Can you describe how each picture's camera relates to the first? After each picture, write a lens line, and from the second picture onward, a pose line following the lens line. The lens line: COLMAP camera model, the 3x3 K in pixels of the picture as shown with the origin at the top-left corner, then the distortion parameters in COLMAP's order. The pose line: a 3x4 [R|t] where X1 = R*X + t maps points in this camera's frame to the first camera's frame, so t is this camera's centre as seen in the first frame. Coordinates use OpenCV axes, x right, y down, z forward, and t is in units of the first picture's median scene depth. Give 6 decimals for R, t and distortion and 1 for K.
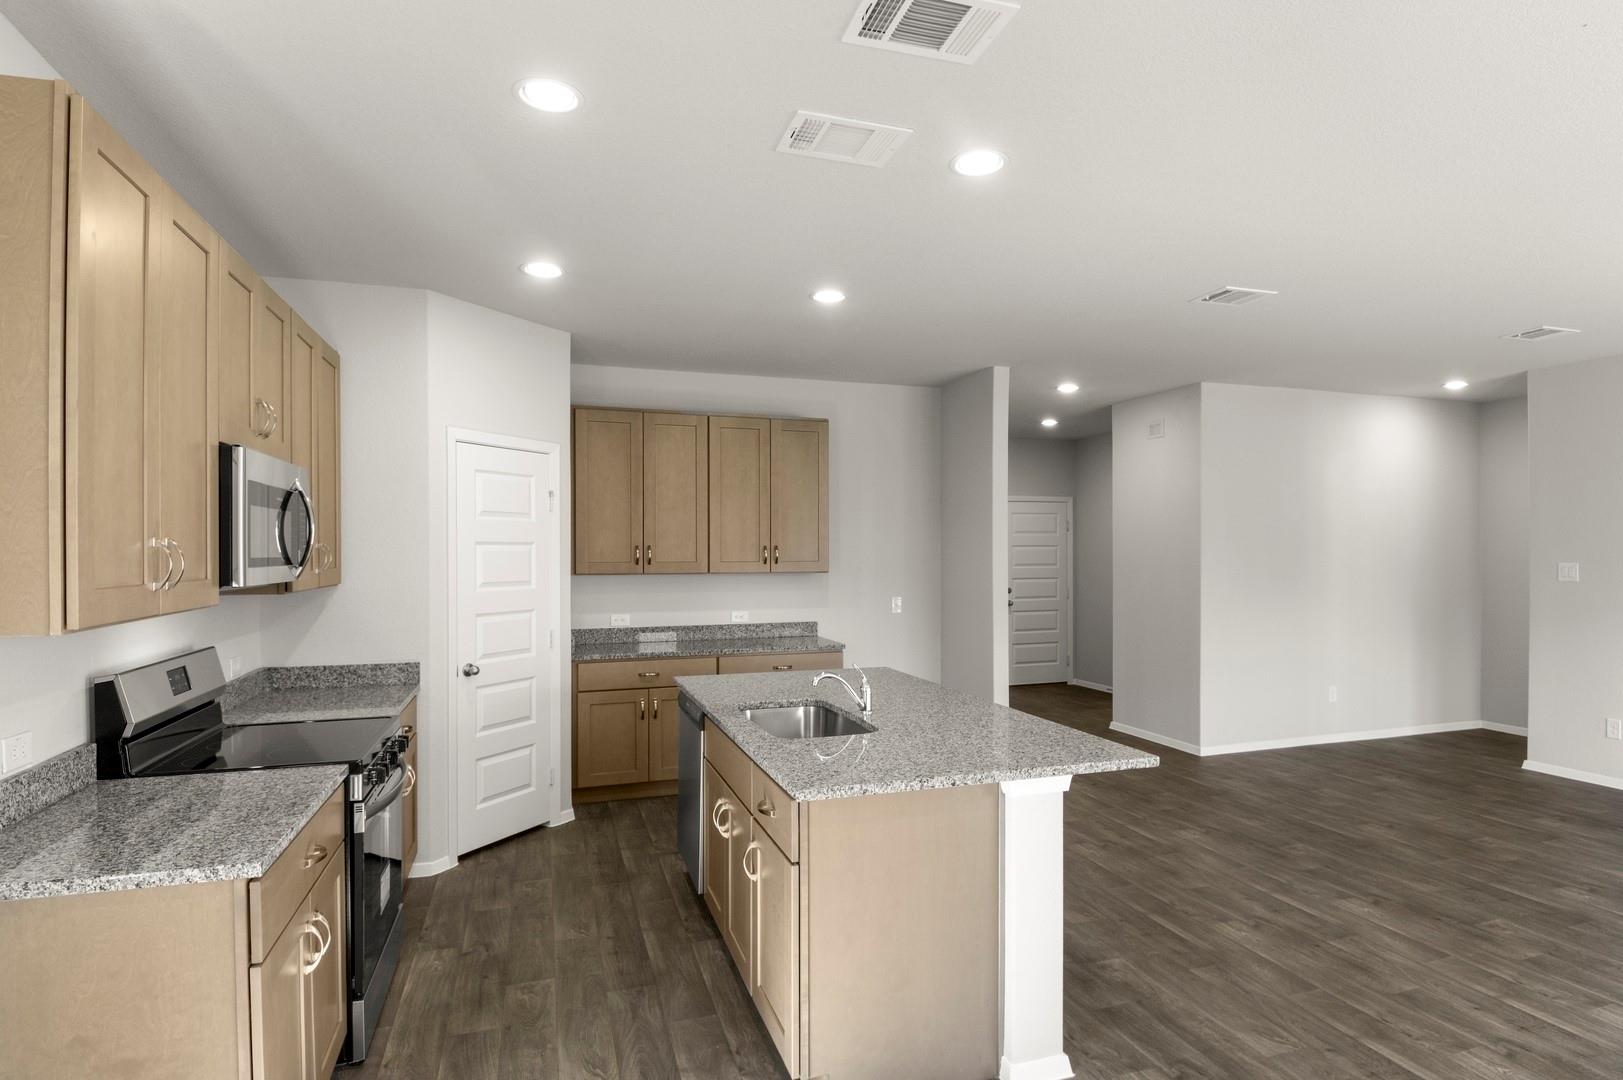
lens RADIAL K [[866.7, 0, 839.6], [0, 866.7, 548.9], [0, 0, 1]] dist [0.020118, -0.030579]
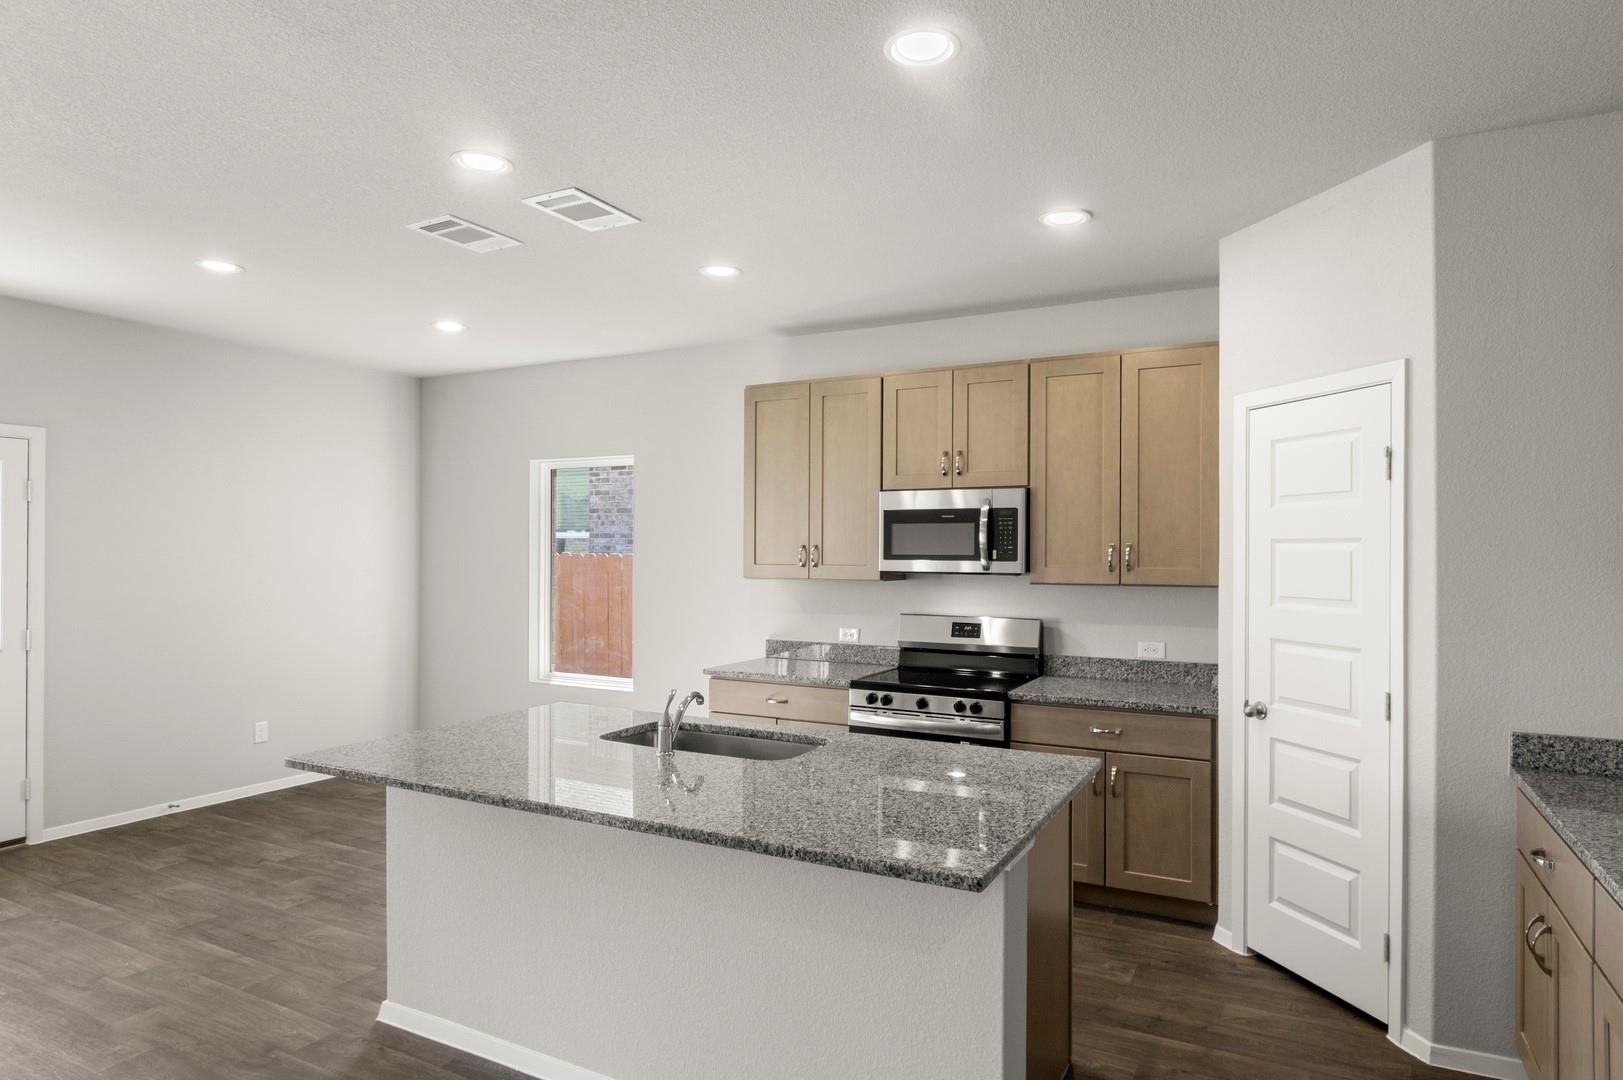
lens RADIAL K [[918.8, 0, 843.9], [0, 918.8, 547.1], [0, 0, 1]] dist [-0.009254, -0.004070]
pose [[-0.721742, -0.007375, -0.692123, 0.302692], [-0.004862, 0.999973, -0.005585, 0.003602], [0.692145, -0.000666, -0.721758, 1.049318]]
